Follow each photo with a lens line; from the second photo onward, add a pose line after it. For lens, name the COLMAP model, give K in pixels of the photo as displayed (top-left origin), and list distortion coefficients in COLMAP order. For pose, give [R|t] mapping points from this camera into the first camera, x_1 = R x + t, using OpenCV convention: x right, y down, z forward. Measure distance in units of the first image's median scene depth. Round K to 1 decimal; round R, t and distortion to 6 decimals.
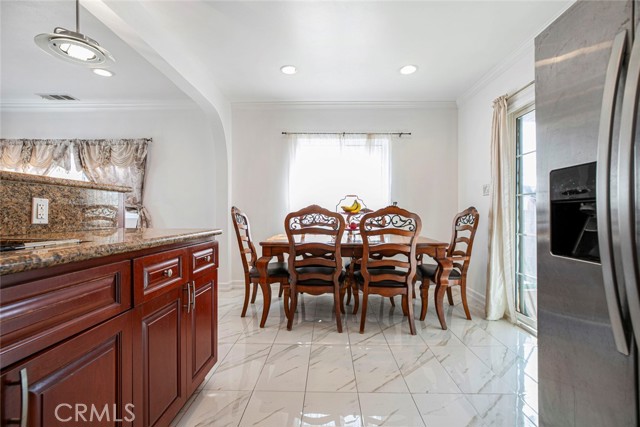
lens RADIAL K [[300.6, 0, 318.7], [0, 300.6, 209.0], [0, 0, 1]] dist [-0.002854, -0.000029]
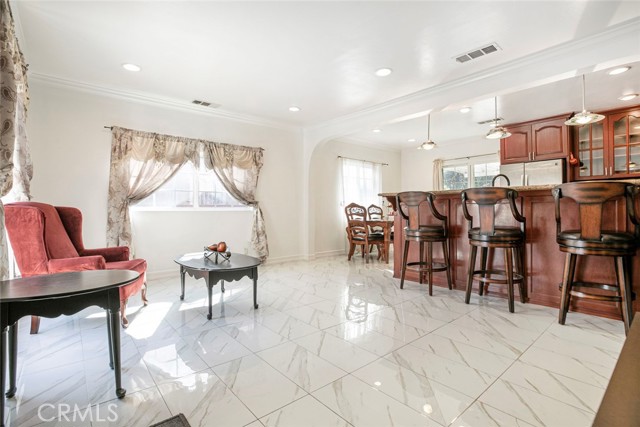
lens RADIAL K [[300.6, 0, 318.7], [0, 300.6, 209.0], [0, 0, 1]] dist [-0.002854, -0.000029]
pose [[0.748232, -0.005370, 0.663415, -1.265773], [-0.016530, 0.999506, 0.026734, -0.004873], [-0.663231, -0.030970, 0.747774, -0.179039]]
